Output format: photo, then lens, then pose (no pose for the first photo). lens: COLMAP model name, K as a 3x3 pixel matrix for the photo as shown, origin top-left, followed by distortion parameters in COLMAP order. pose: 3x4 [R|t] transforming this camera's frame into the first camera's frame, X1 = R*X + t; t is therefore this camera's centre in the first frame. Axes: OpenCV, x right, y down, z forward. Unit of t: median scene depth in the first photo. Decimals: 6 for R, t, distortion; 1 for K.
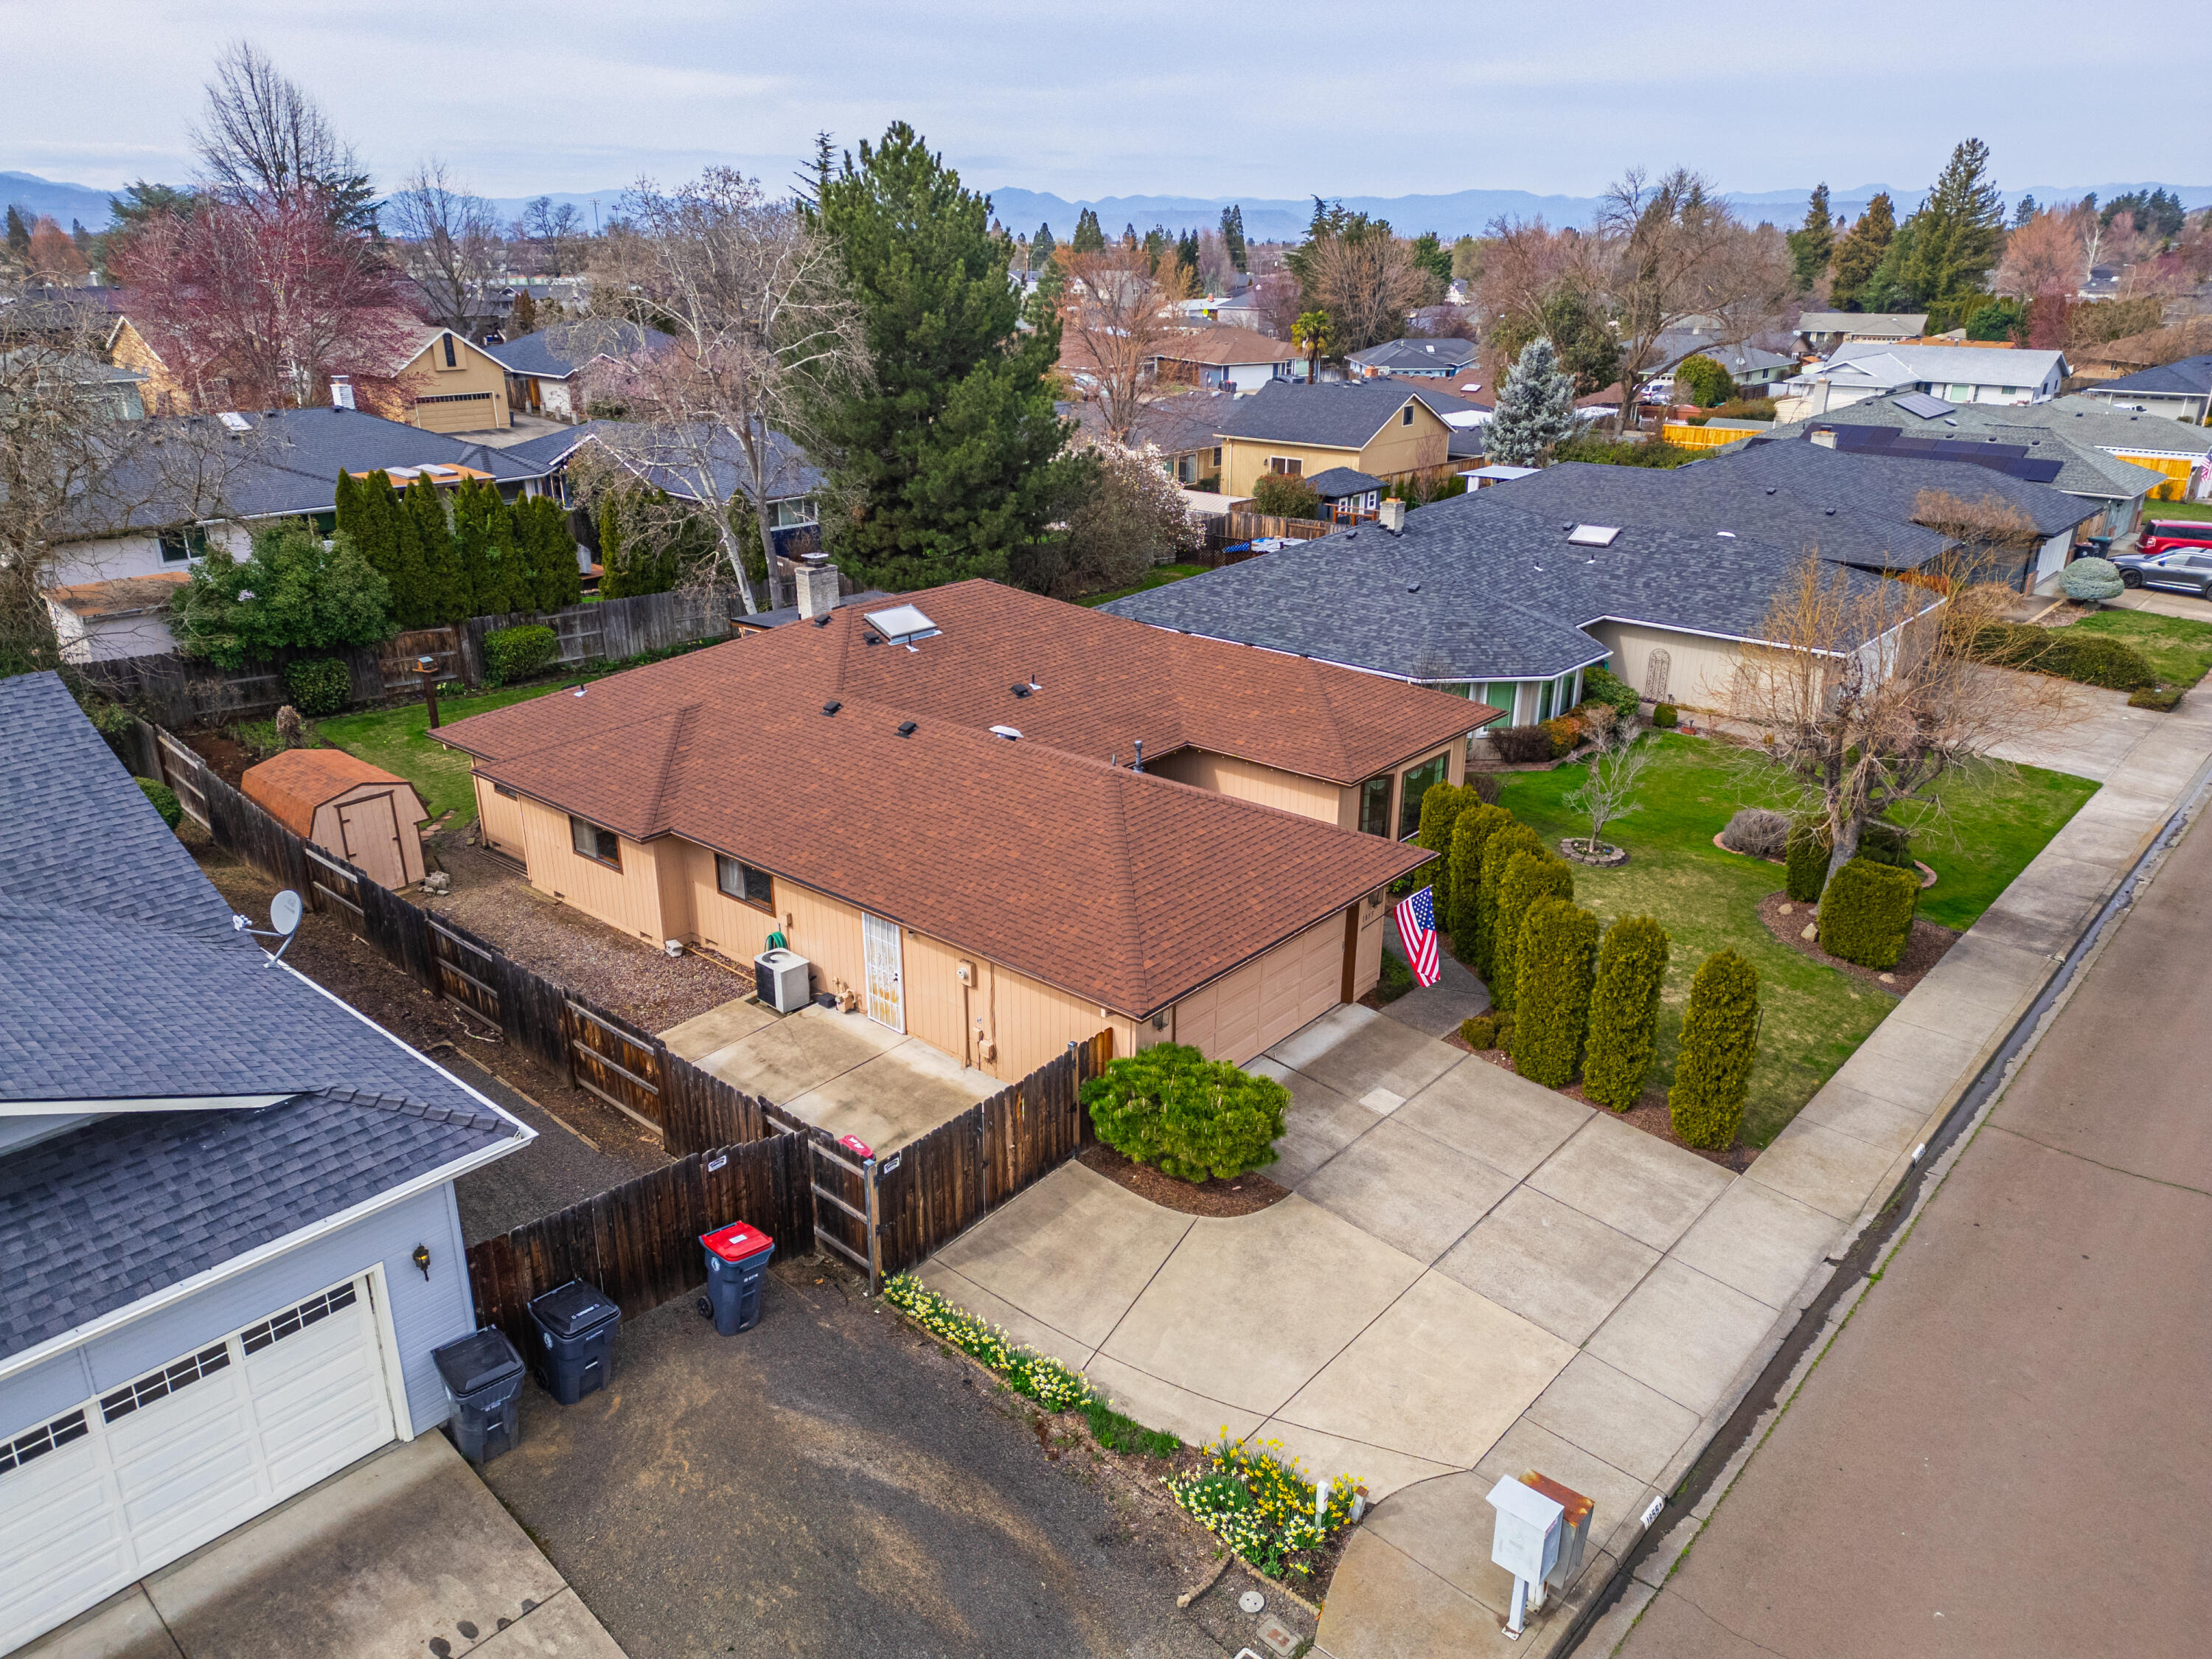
lens RADIAL K [[1539.5, 0, 1098.0], [0, 1539.5, 824.8], [0, 0, 1]] dist [0.078686, -0.076779]
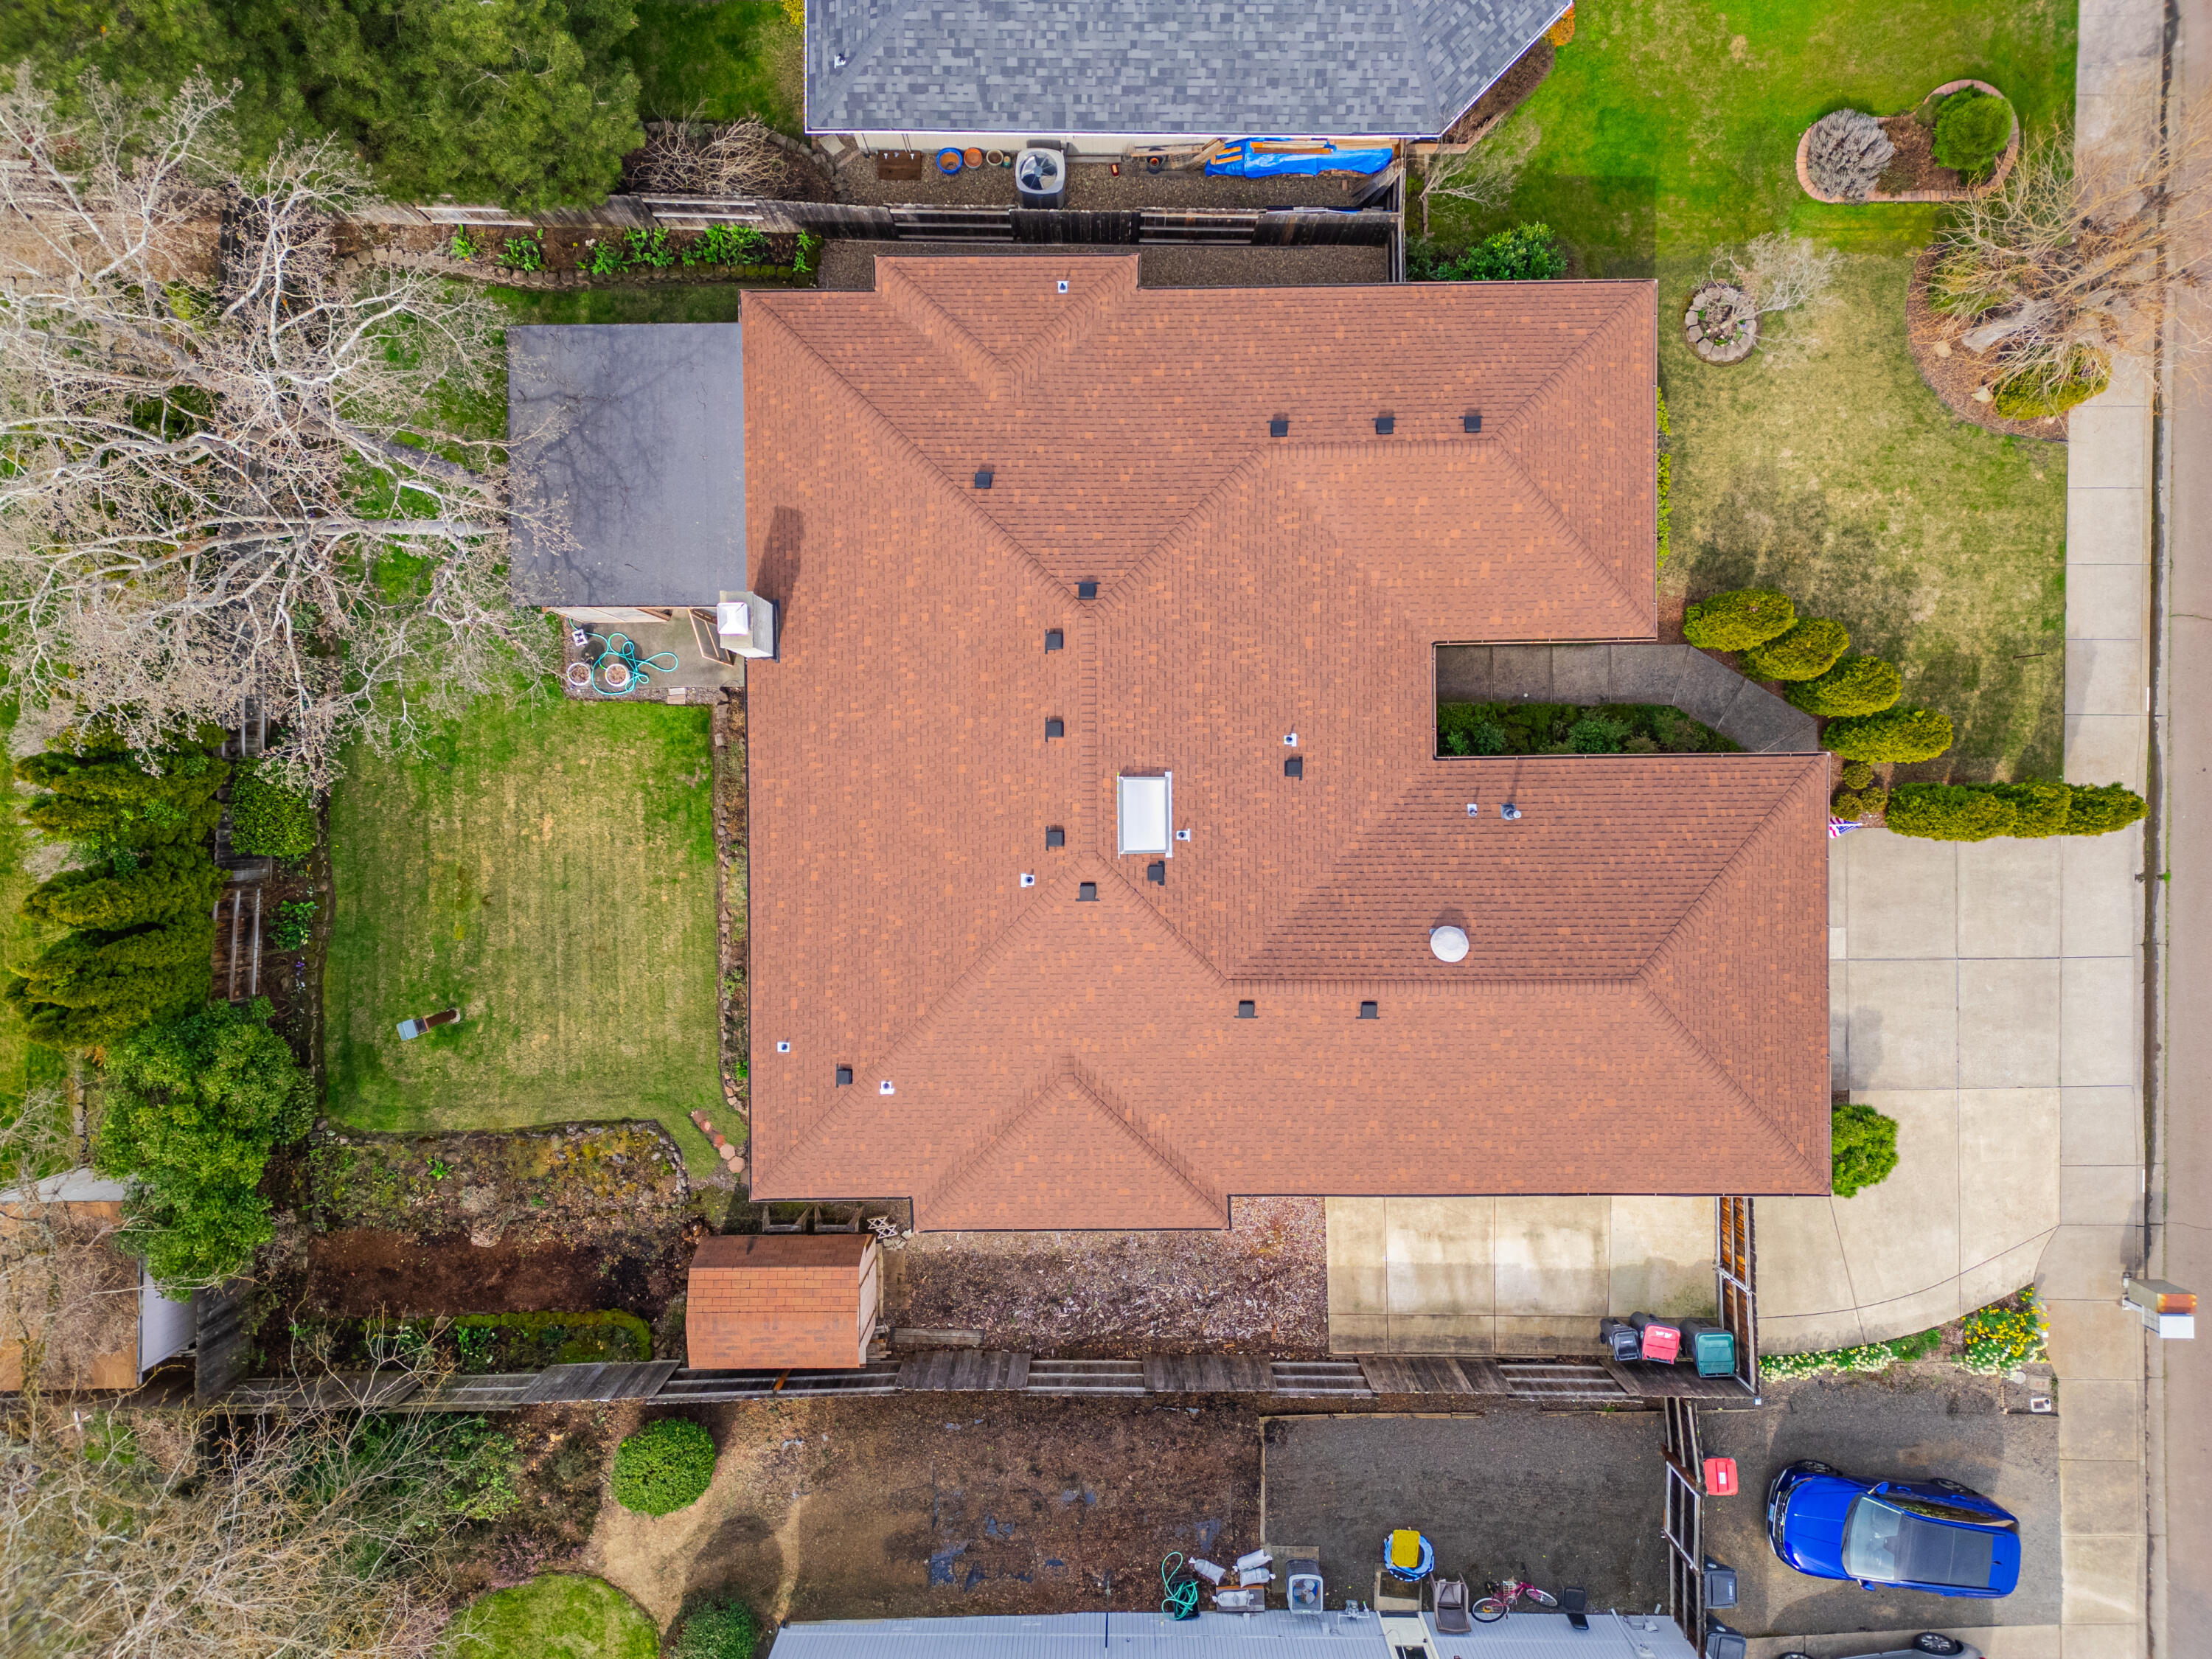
lens RADIAL K [[1511.1, 0, 1106.0], [0, 1511.1, 829.5], [0, 0, 1]] dist [0.074565, -0.067048]
pose [[0.750571, -0.660699, -0.010968, -0.208465], [0.239240, 0.256236, 0.936540, -1.287553], [-0.615961, -0.705563, 0.350389, 1.094510]]
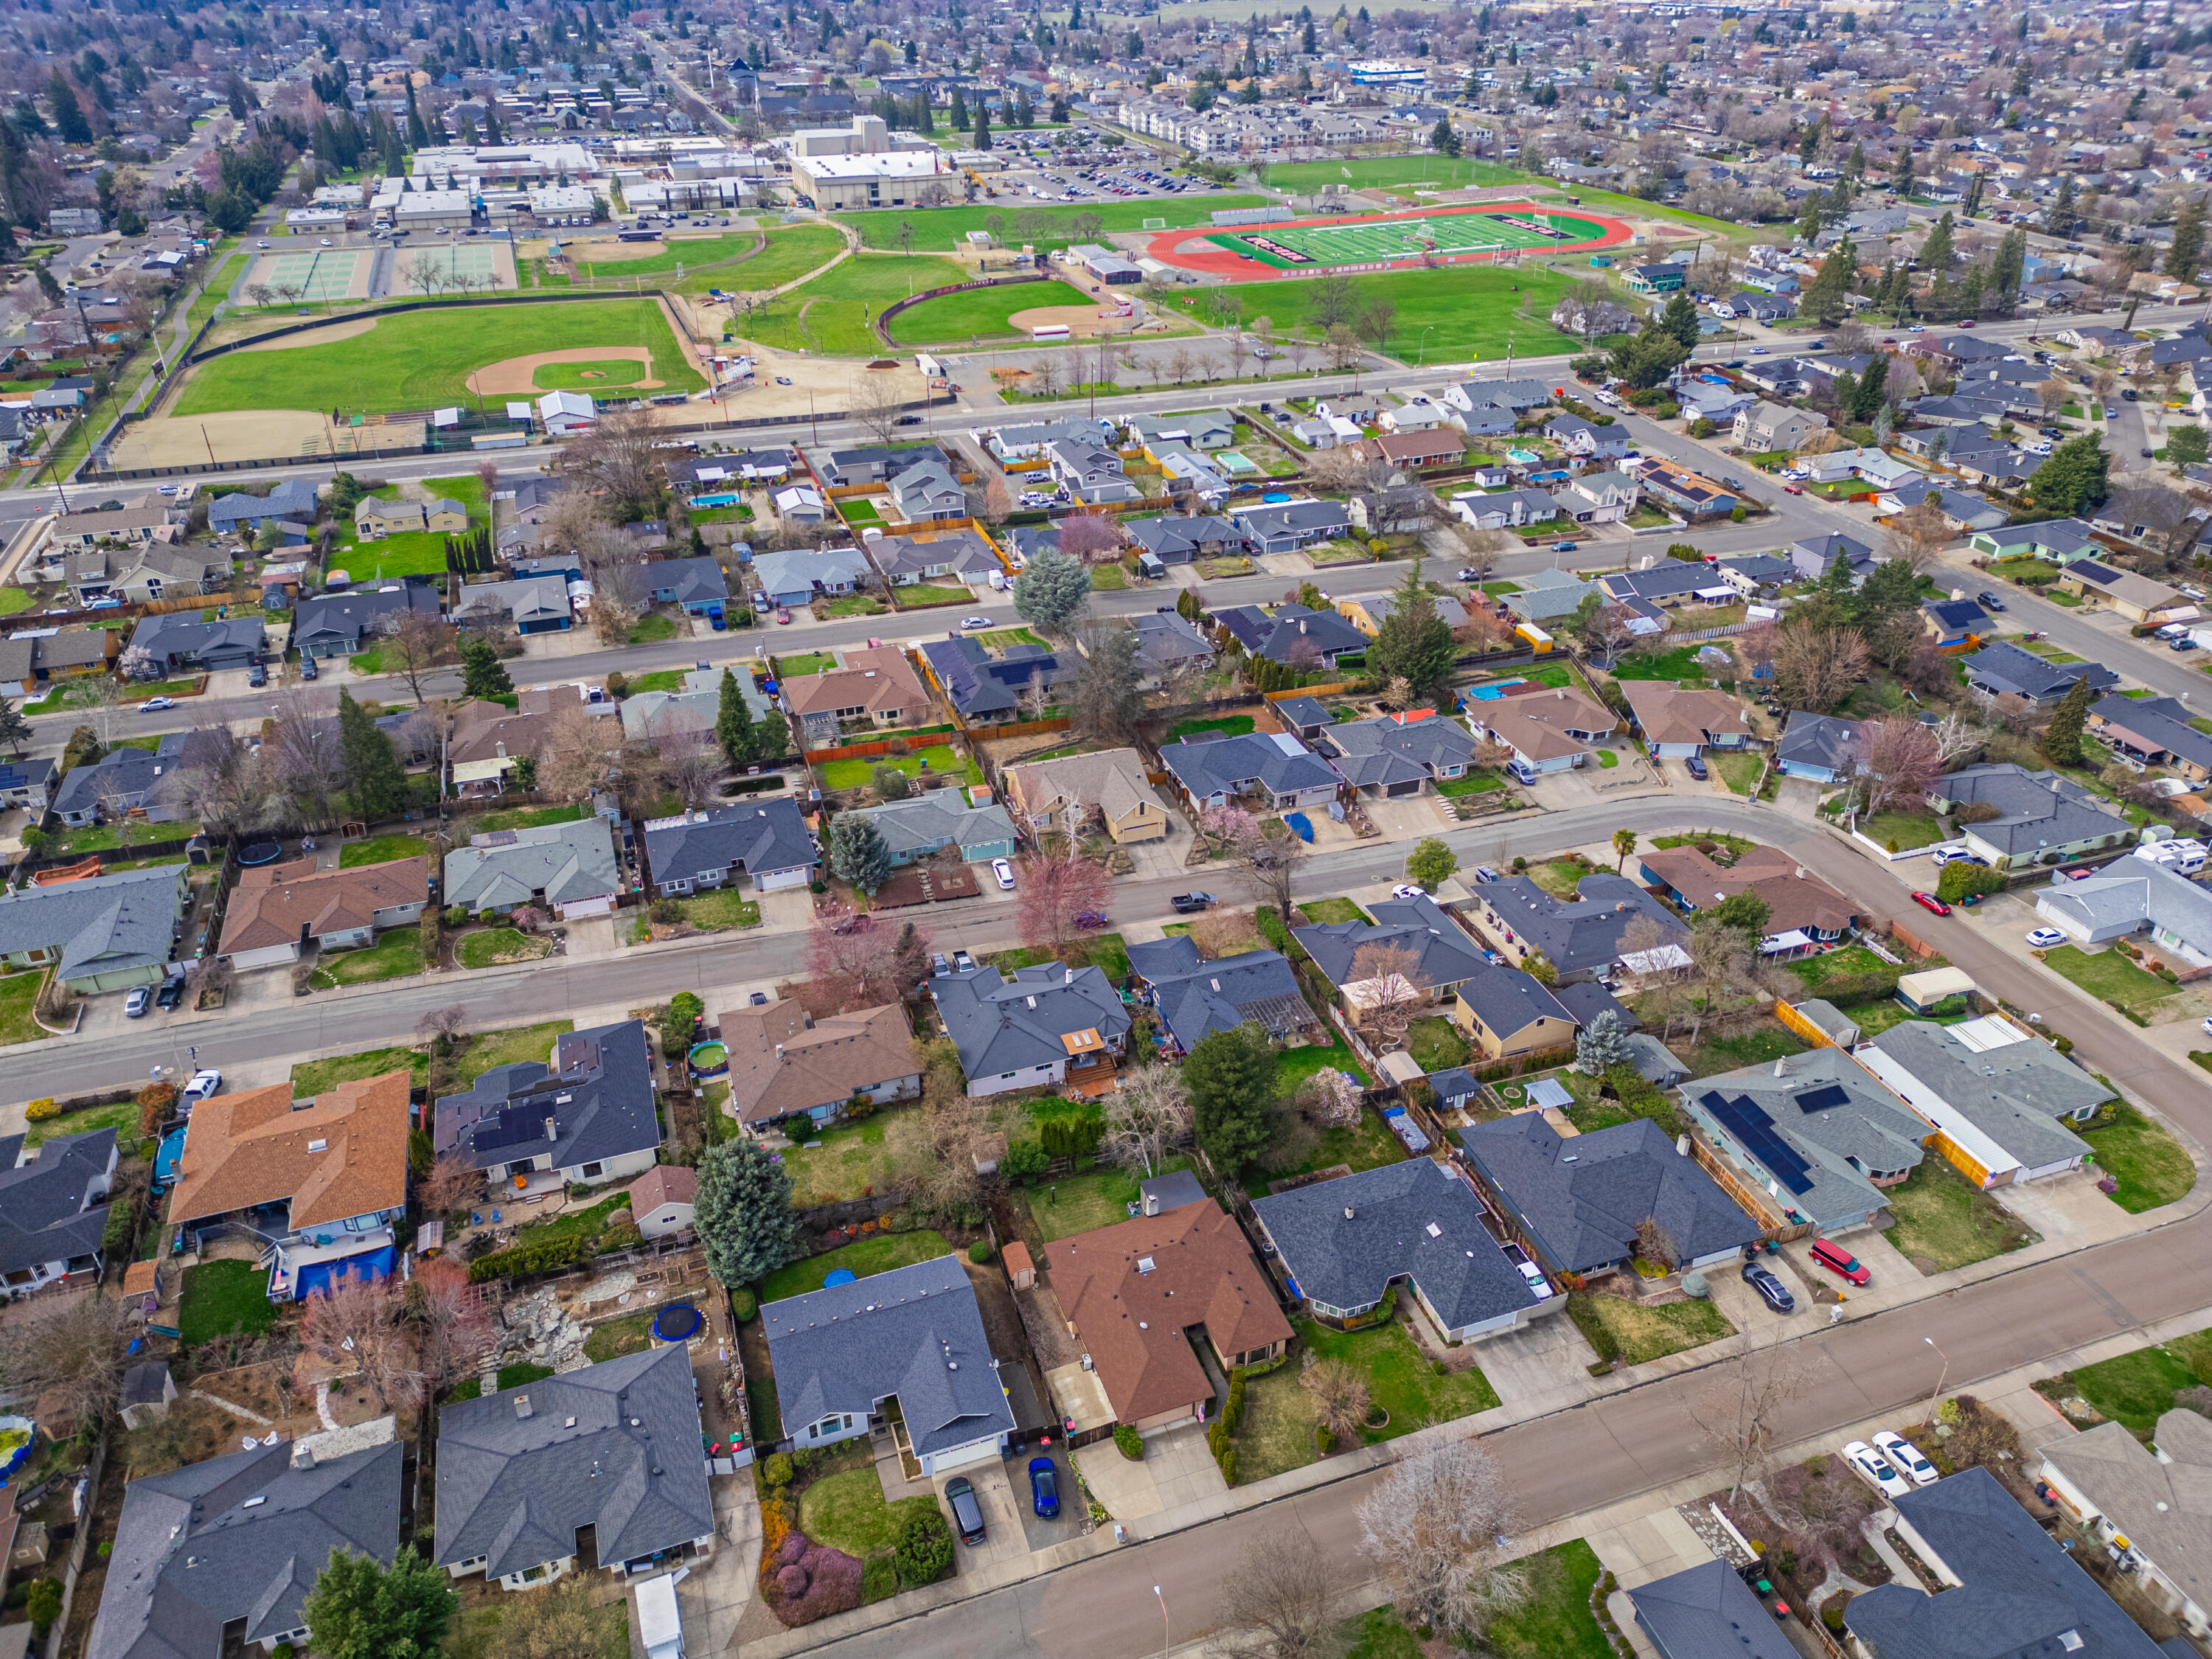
lens RADIAL K [[1539.5, 0, 1098.0], [0, 1539.5, 824.8], [0, 0, 1]] dist [0.078686, -0.076779]
pose [[0.874332, 0.248467, -0.416902, 1.722981], [-0.169641, 0.961287, 0.217137, -3.099166], [0.454714, -0.119126, 0.882635, -3.680479]]
